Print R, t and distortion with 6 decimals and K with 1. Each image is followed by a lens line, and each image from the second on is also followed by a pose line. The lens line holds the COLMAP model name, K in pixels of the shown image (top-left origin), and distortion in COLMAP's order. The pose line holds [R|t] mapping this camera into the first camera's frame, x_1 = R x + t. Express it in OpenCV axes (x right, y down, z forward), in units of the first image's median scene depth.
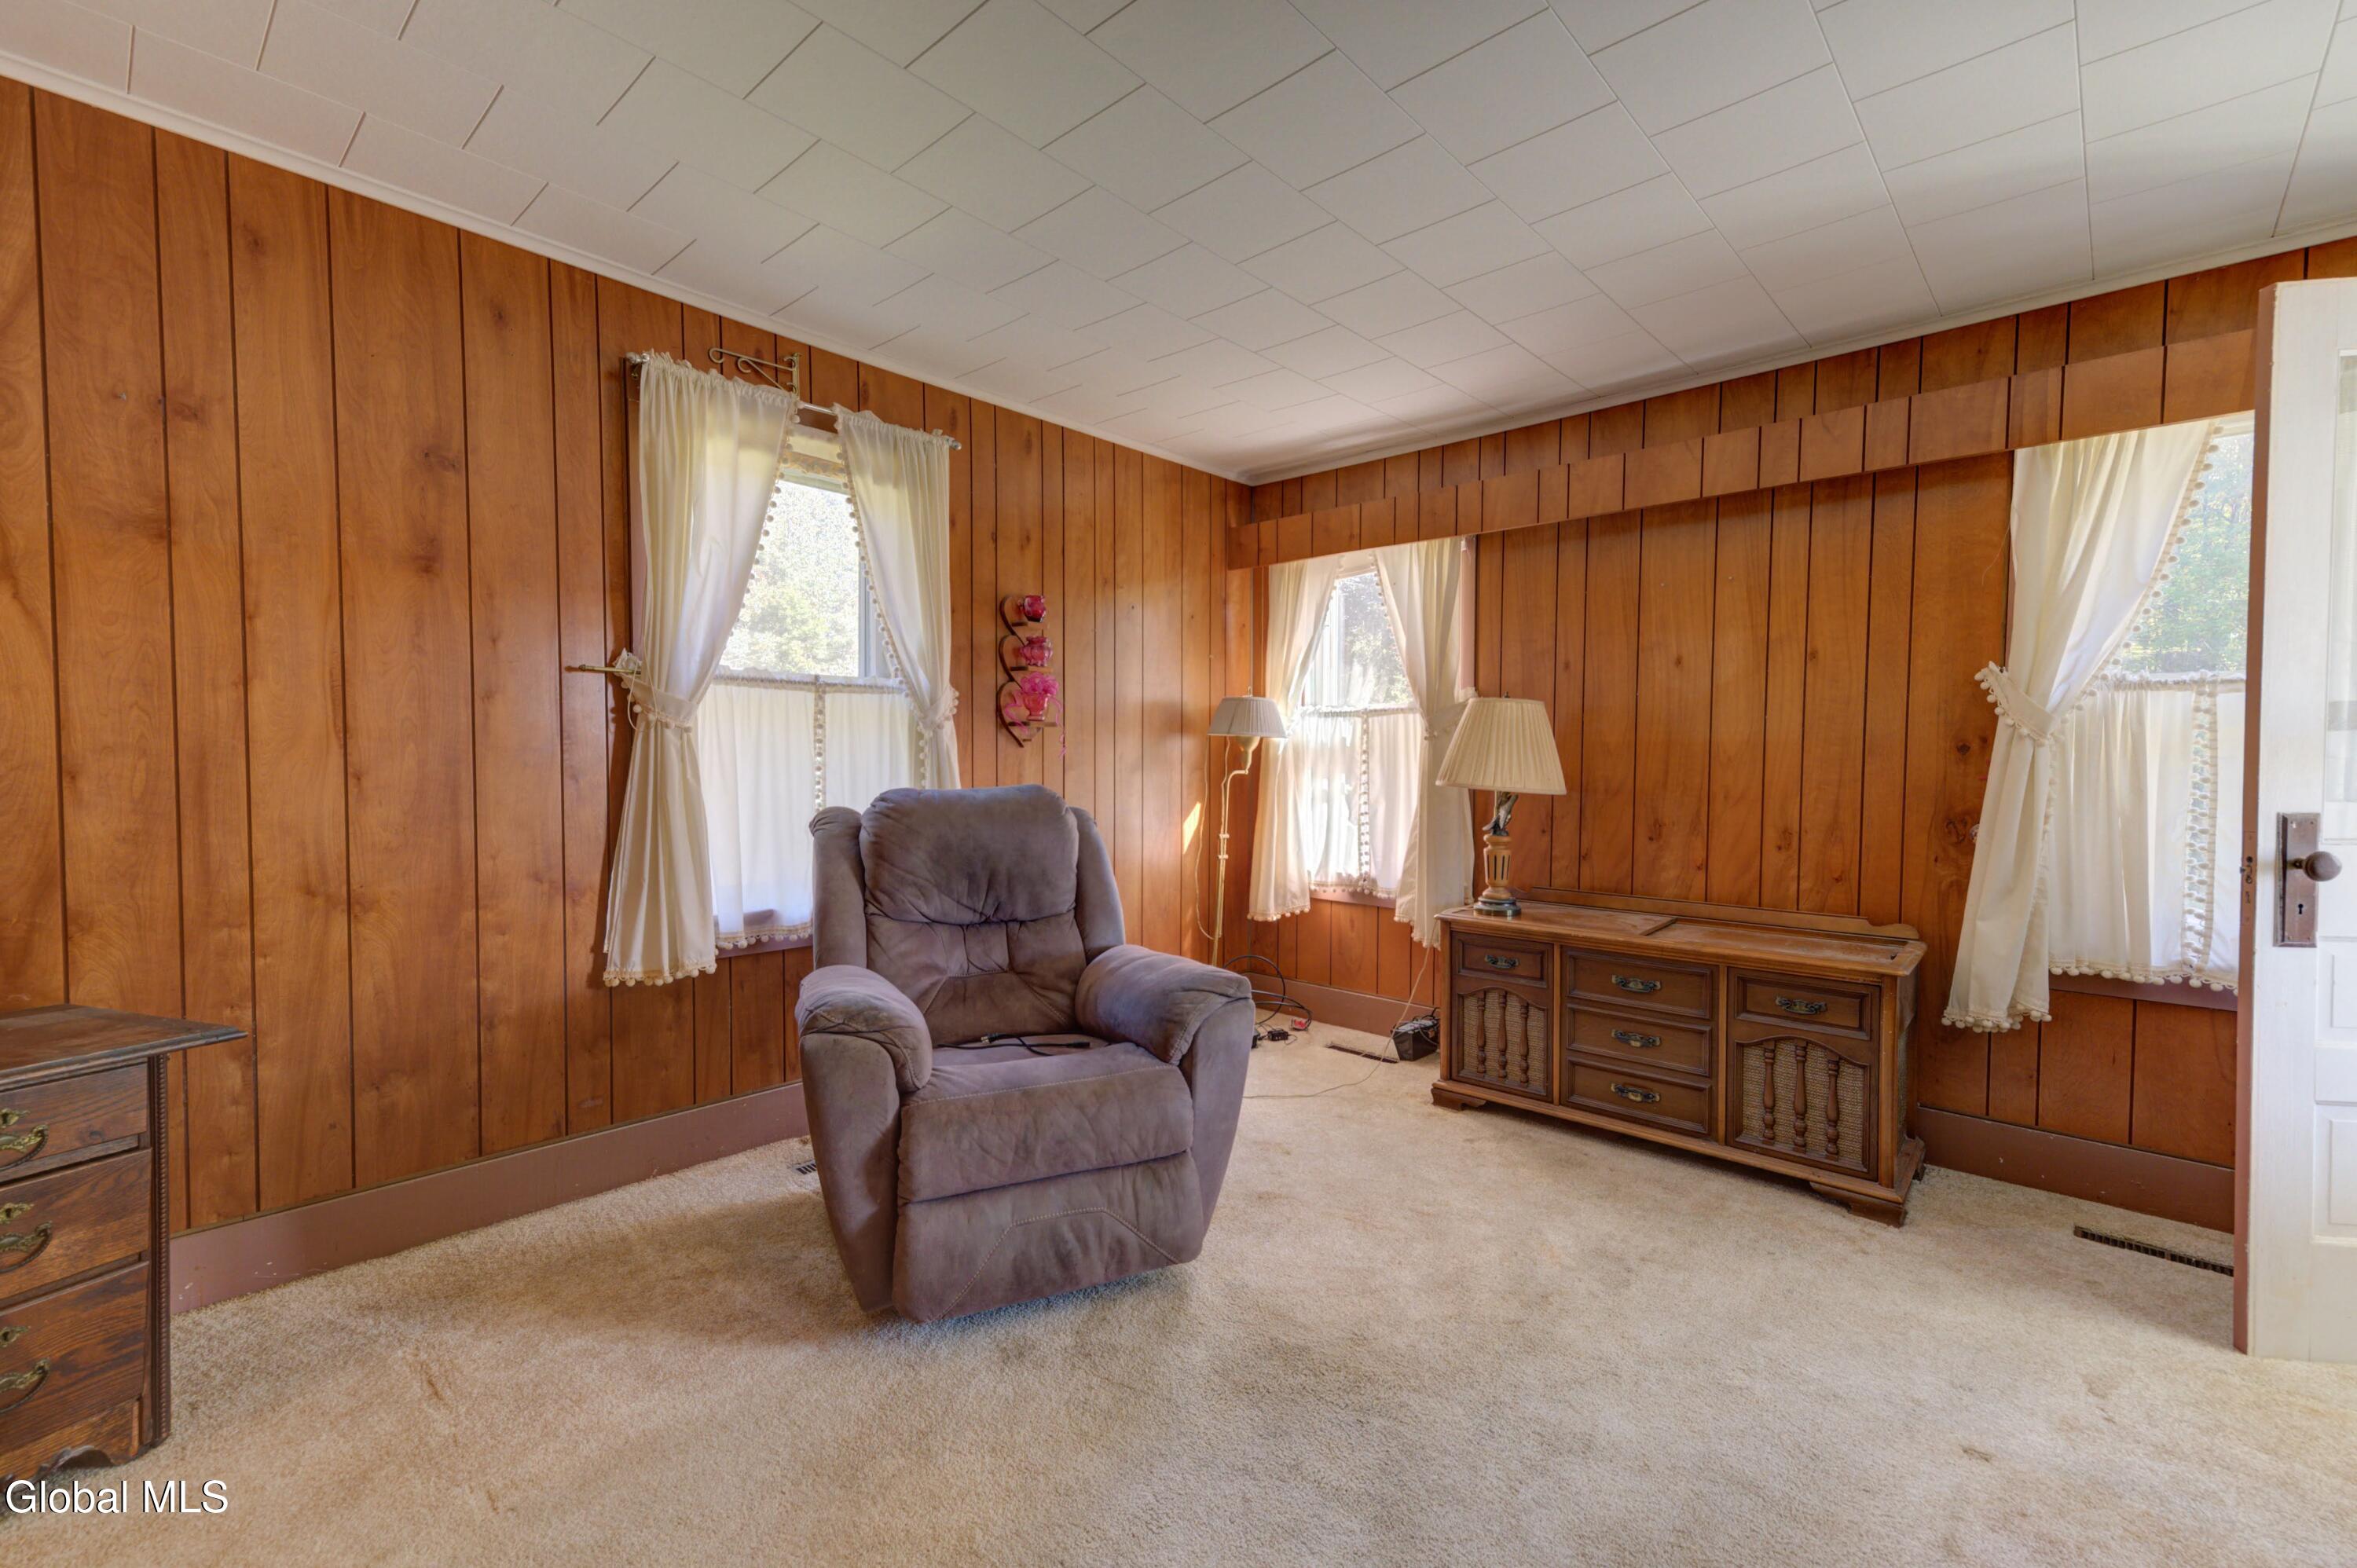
lens RADIAL K [[1035.9, 0, 1126.3], [0, 1035.9, 788.9], [0, 0, 1]] dist [0.024682, -0.003328]
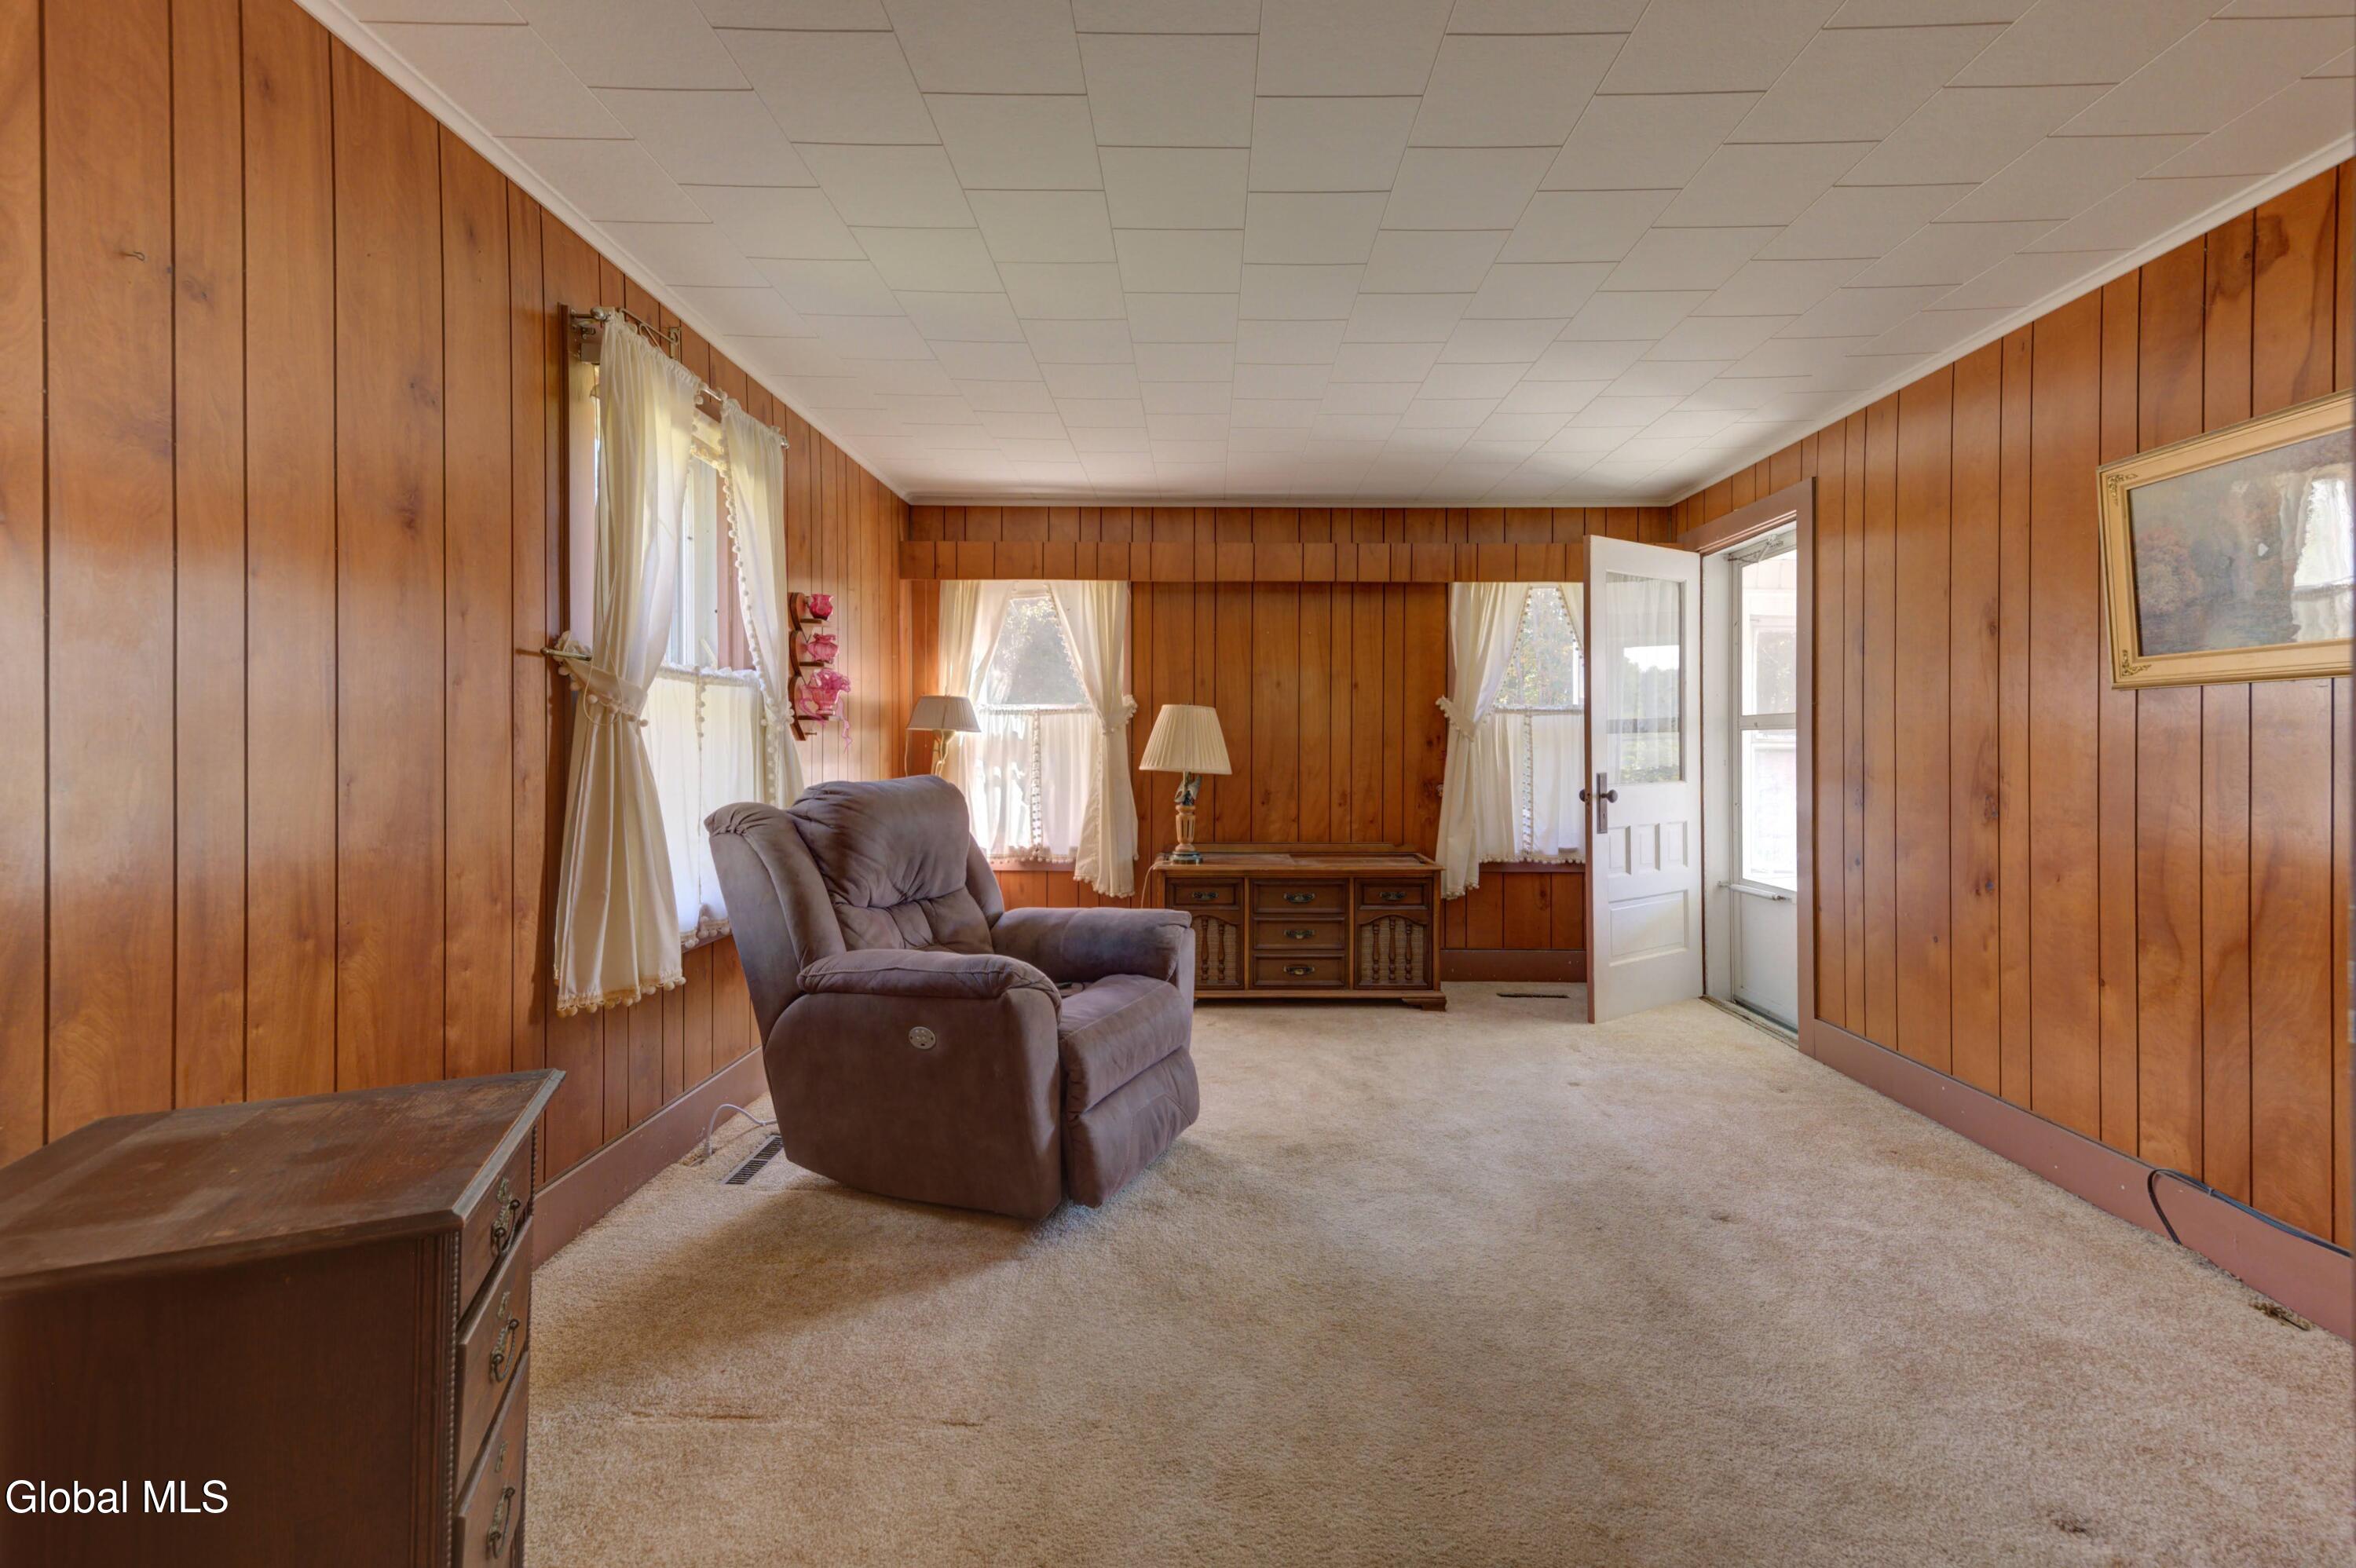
lens RADIAL K [[1035.4, 0, 1173.9], [0, 1035.4, 743.0], [0, 0, 1]] dist [0.024682, -0.003328]
pose [[0.733015, -0.001077, 0.680212, -0.714052], [0.024204, 0.999407, -0.024501, -0.005579], [-0.679782, 0.034423, 0.732606, 0.007741]]
